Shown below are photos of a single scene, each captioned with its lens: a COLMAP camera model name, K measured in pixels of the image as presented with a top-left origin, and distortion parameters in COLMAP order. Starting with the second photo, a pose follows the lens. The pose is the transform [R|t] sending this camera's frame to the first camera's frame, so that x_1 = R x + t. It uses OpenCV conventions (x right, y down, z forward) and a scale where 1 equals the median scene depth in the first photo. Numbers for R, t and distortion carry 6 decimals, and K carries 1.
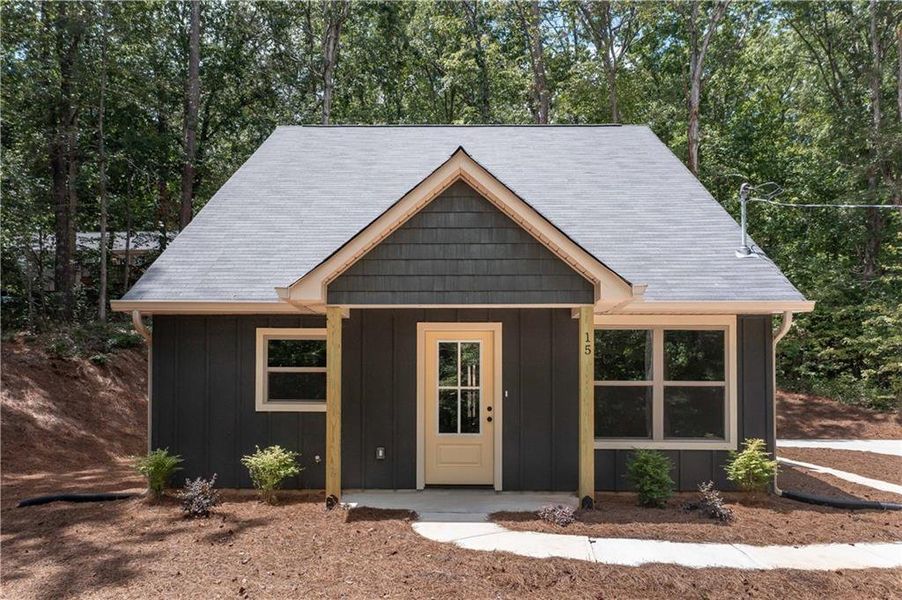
lens RADIAL K [[816.0, 0, 452.5], [0, 816.0, 358.2], [0, 0, 1]] dist [-0.004889, -0.000460]
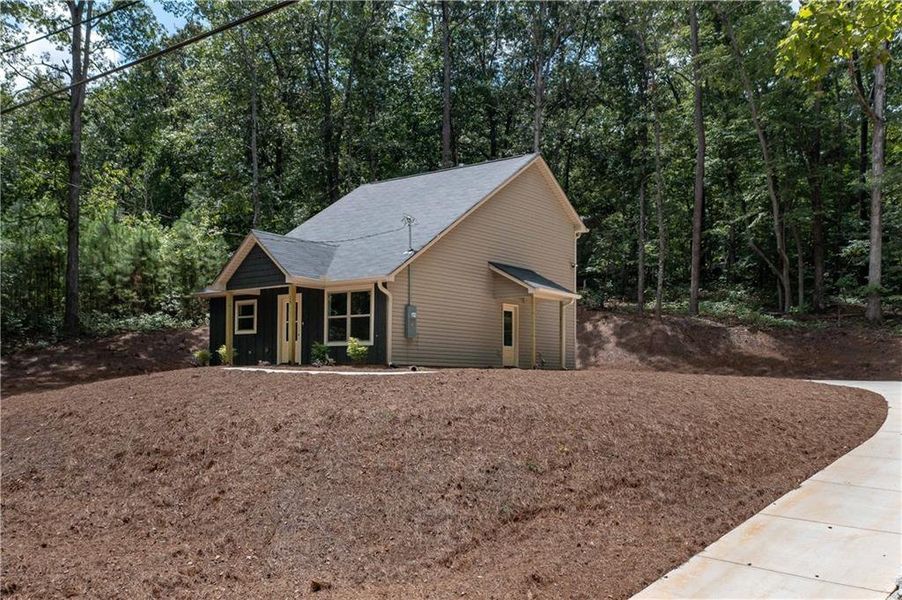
lens RADIAL K [[816.0, 0, 452.5], [0, 816.0, 358.2], [0, 0, 1]] dist [-0.004889, -0.000460]
pose [[0.809309, -0.010671, -0.587286, 1.781589], [0.031927, 0.999156, 0.025841, 0.096019], [0.586515, -0.039664, 0.808967, -0.642355]]
